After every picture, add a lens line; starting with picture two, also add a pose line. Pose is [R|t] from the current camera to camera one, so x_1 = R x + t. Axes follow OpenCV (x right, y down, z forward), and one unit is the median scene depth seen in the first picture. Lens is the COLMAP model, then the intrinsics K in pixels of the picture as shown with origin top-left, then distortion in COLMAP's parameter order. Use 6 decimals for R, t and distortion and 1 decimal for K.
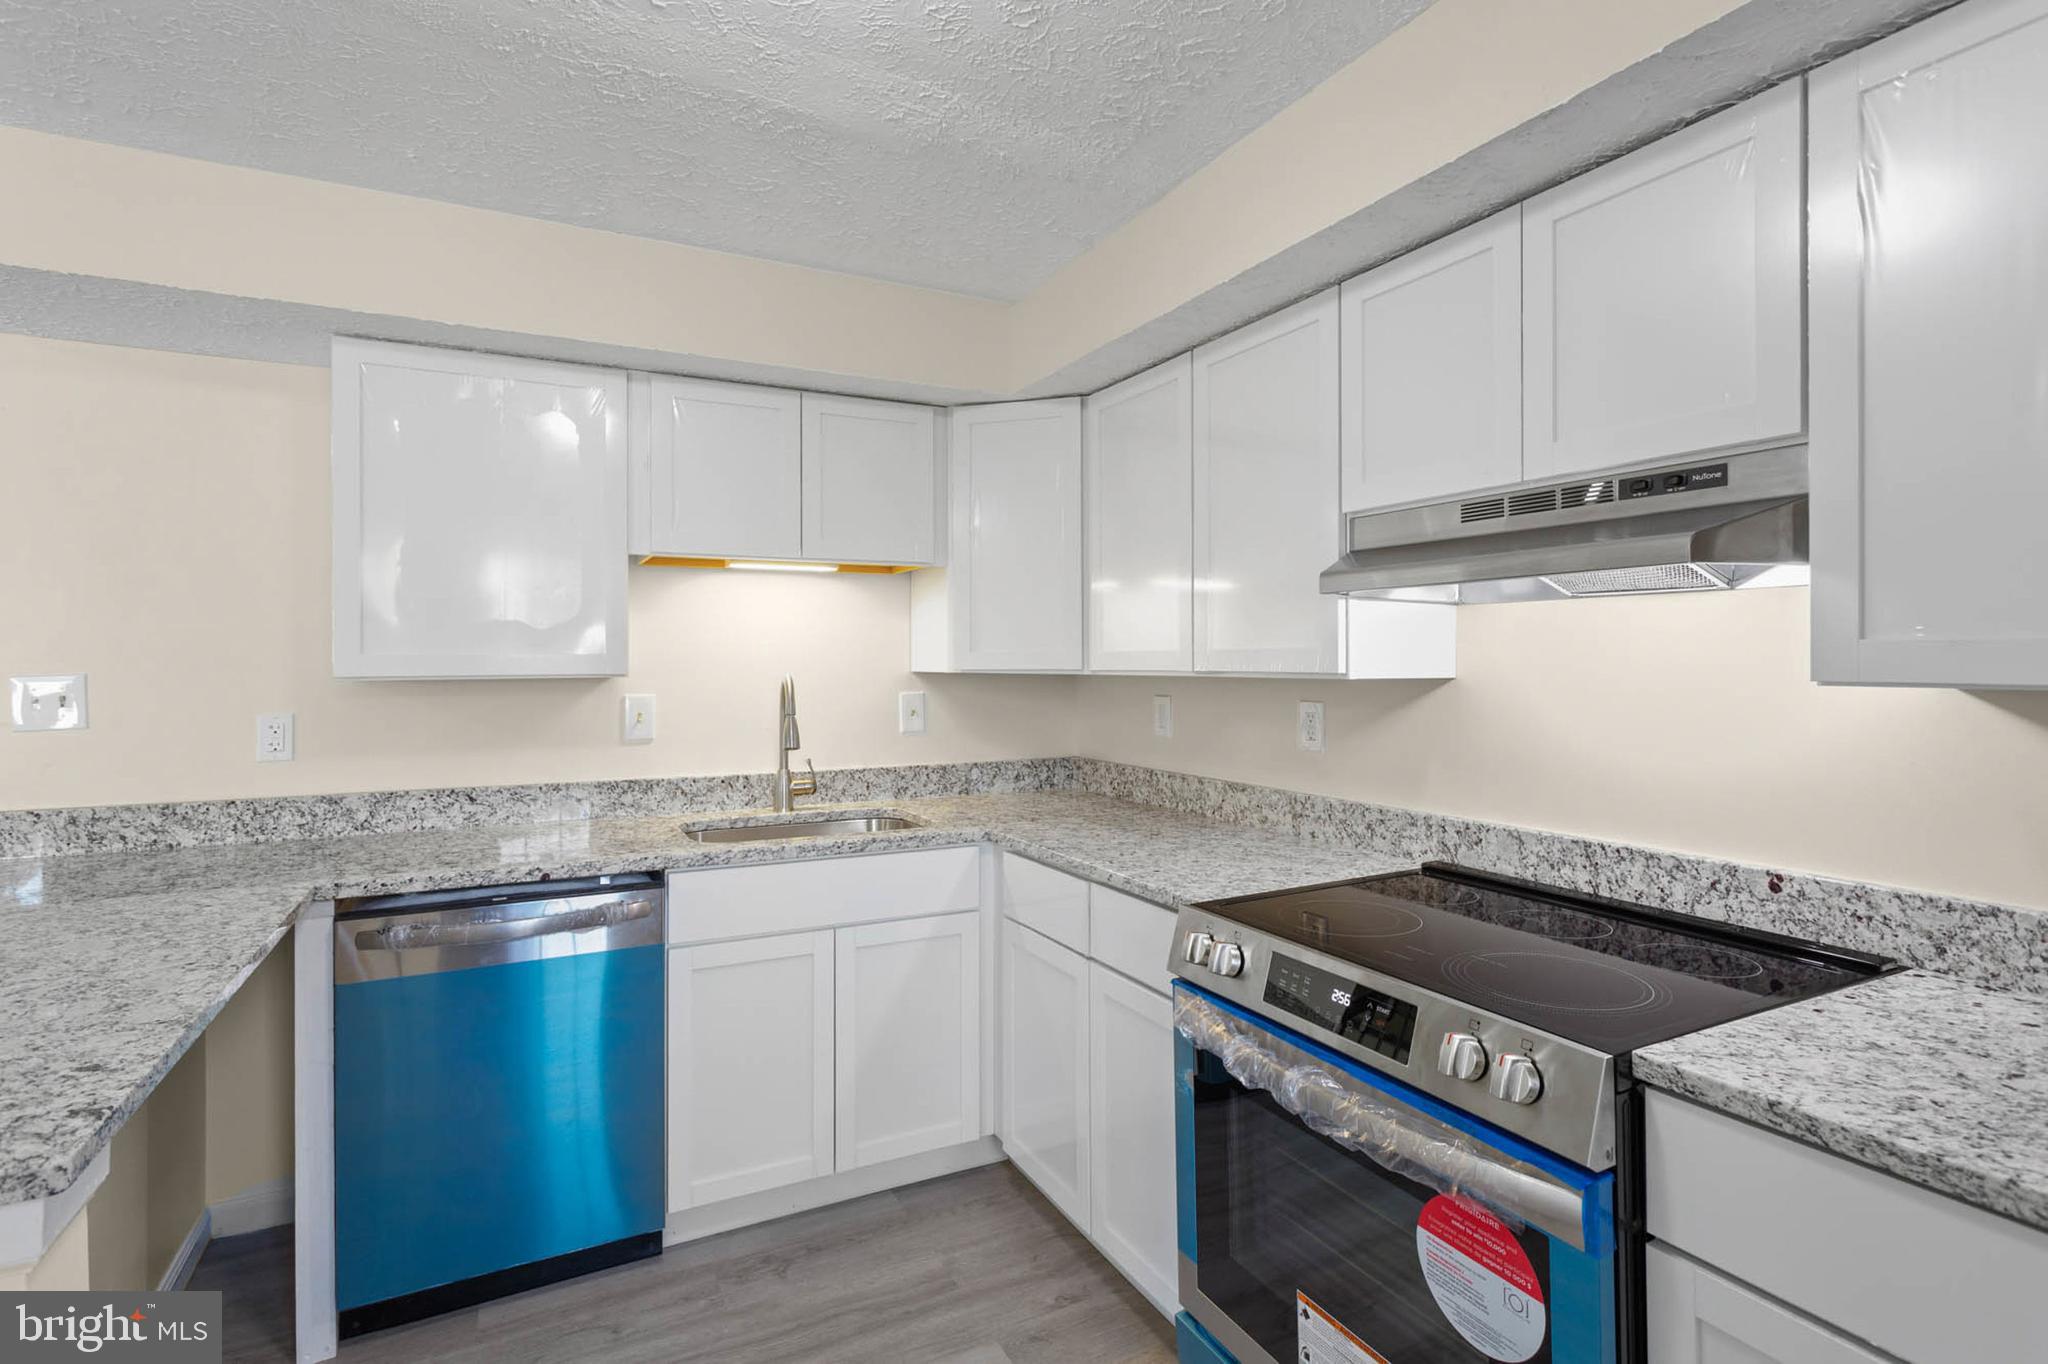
lens RADIAL K [[1007.9, 0, 1022.0], [0, 1007.9, 648.3], [0, 0, 1]] dist [0.003532, 0.000805]
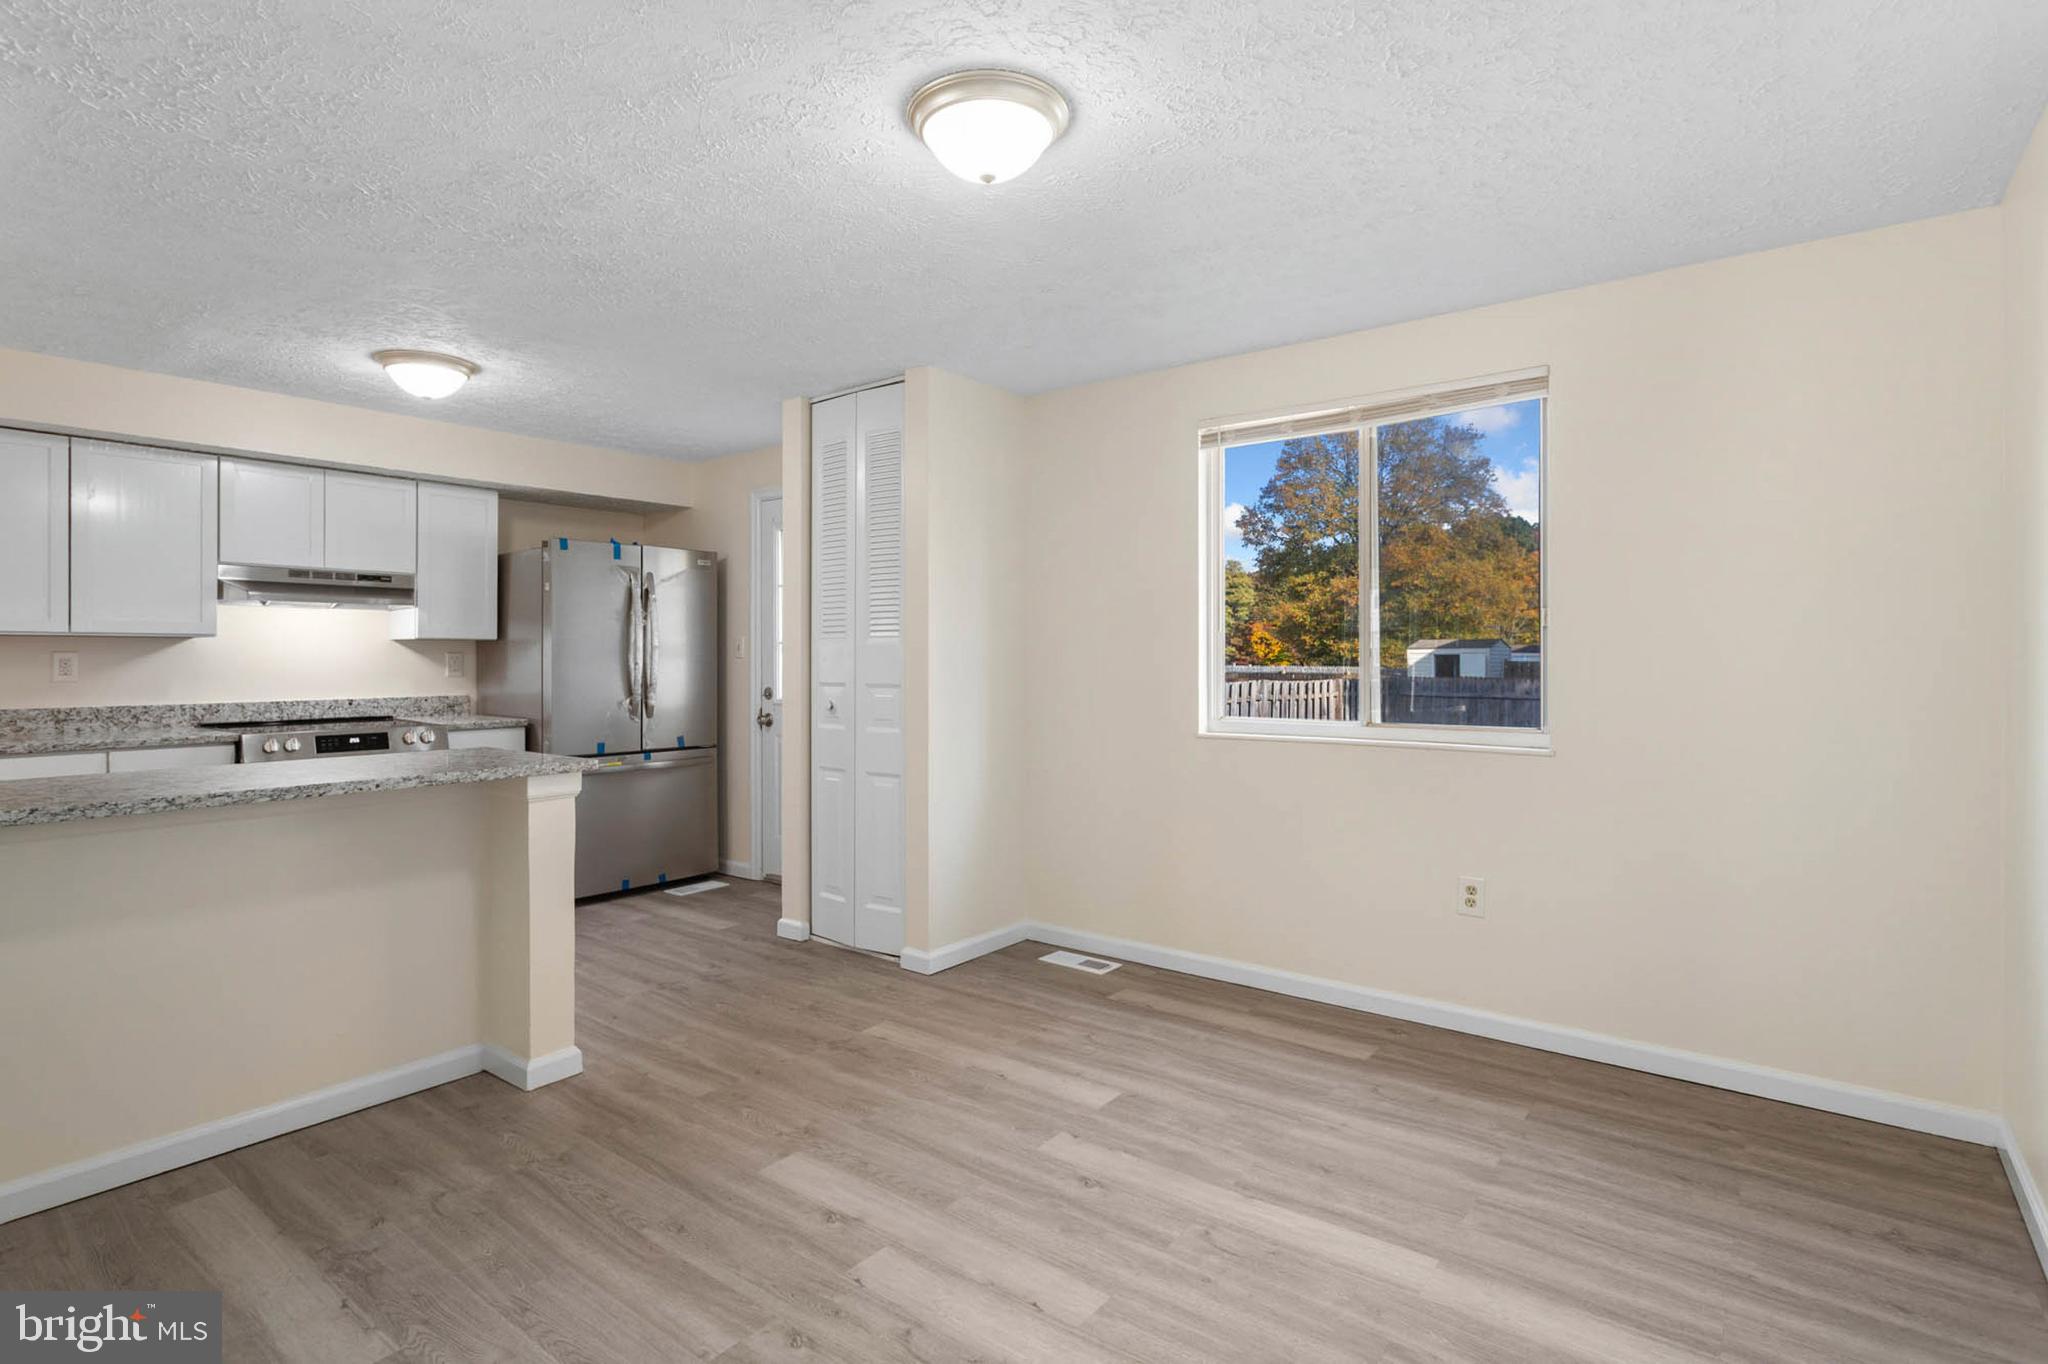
lens RADIAL K [[1016.3, 0, 1017.3], [0, 1016.3, 654.1], [0, 0, 1]] dist [0.002880, 0.002313]
pose [[-0.422872, 0.004861, 0.906176, -2.433872], [-0.010326, 0.999895, -0.010183, 0.071928], [-0.906131, -0.013664, -0.422777, 0.361944]]
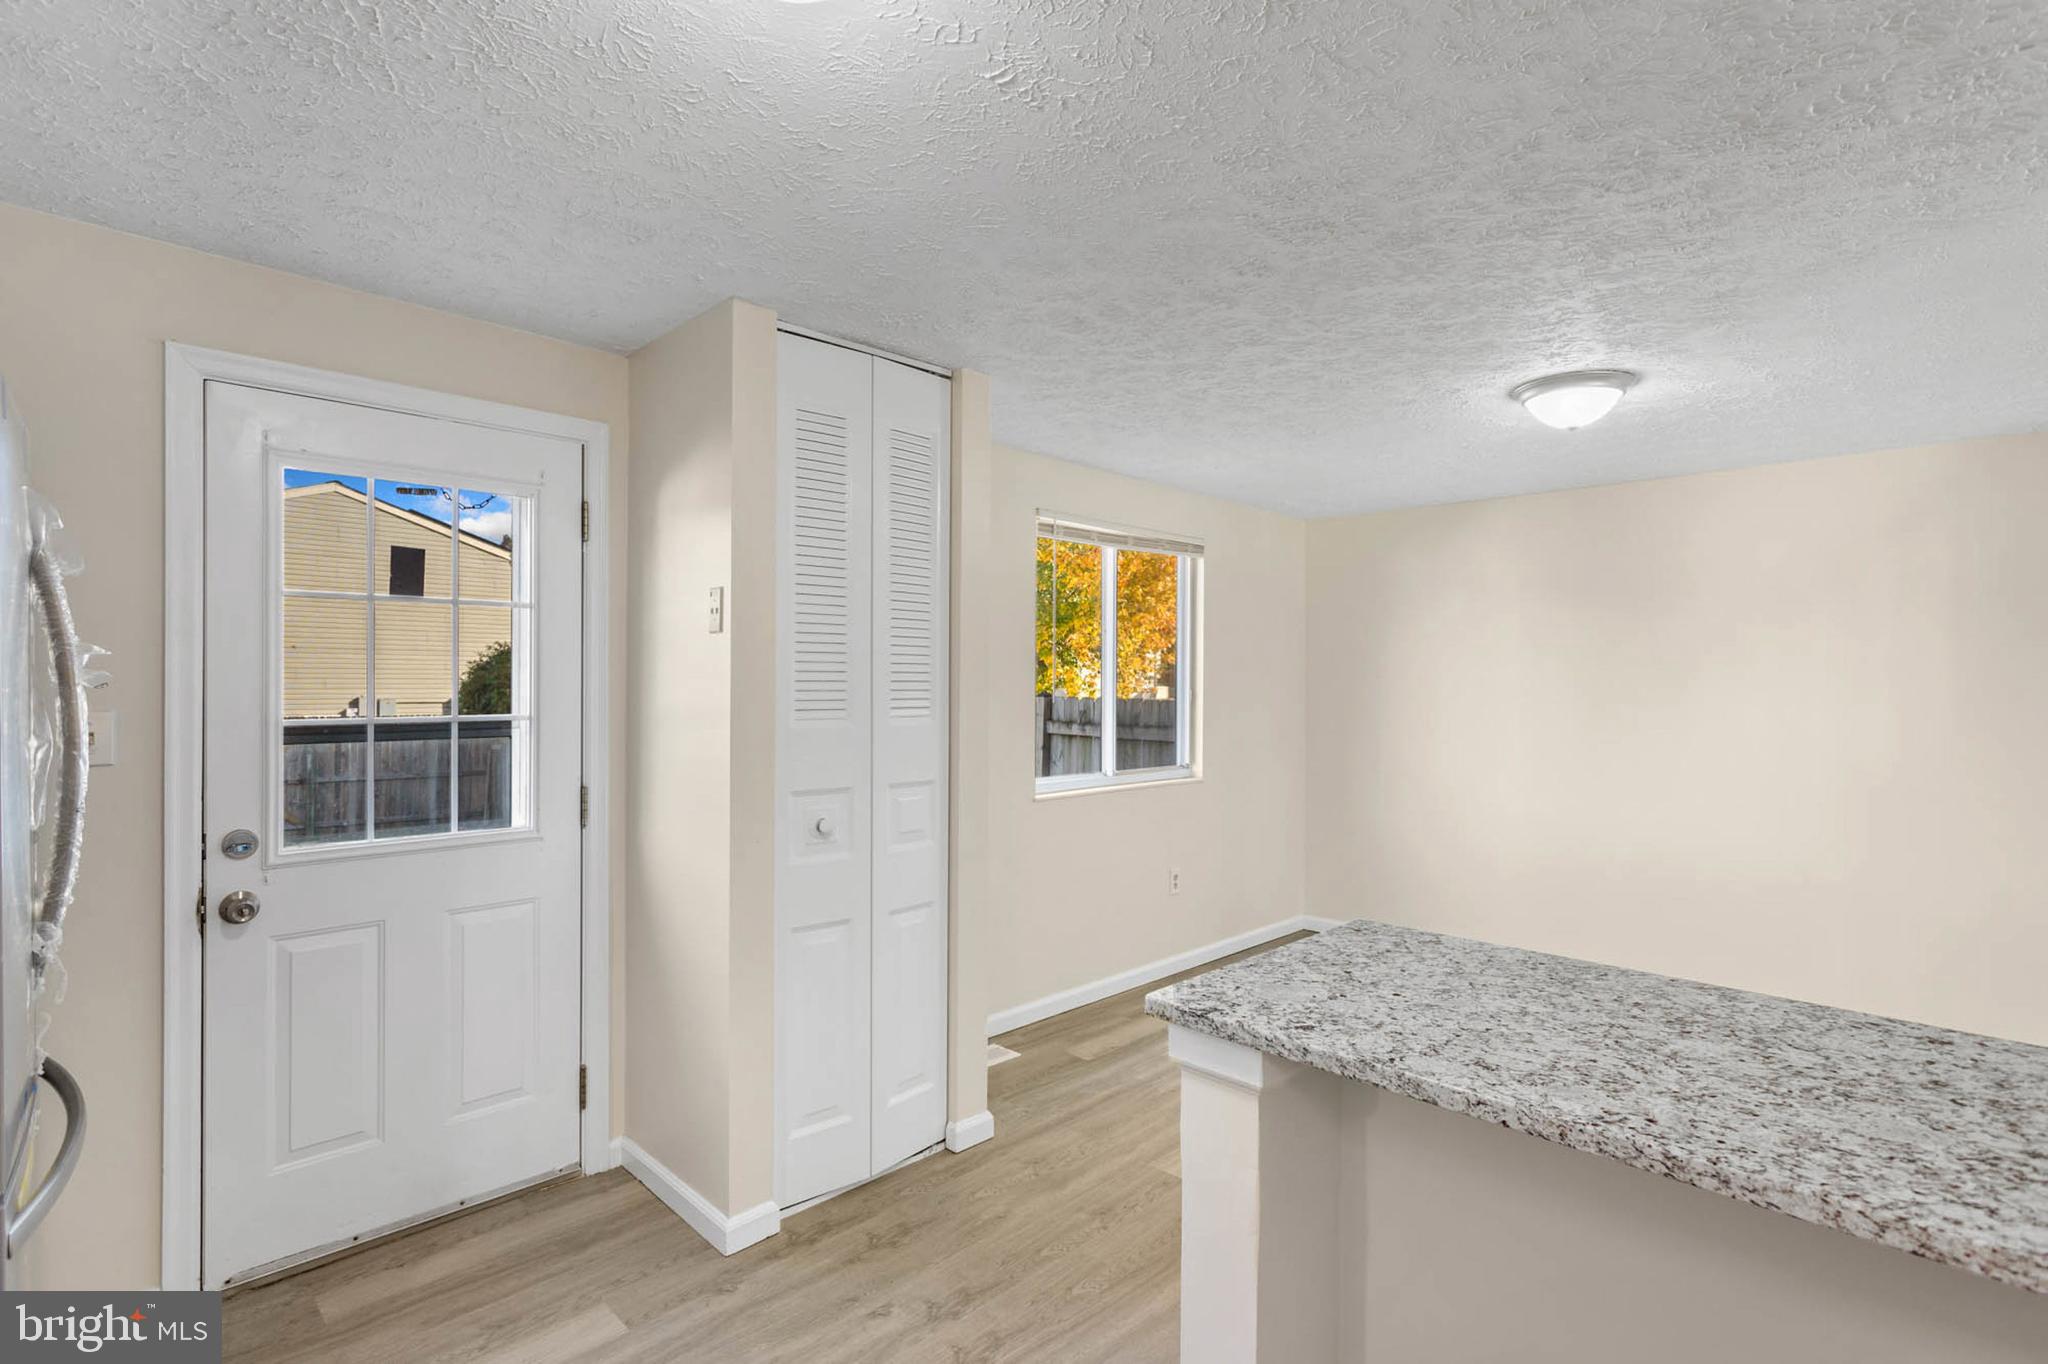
lens RADIAL K [[975.6, 0, 1022.0], [0, 975.6, 674.0], [0, 0, 1]] dist [0.002622, 0.000528]
pose [[-0.951821, -0.007077, -0.306572, -0.085924], [-0.000784, 0.999787, -0.020646, -0.016573], [0.306653, -0.019410, -0.951623, 1.171467]]
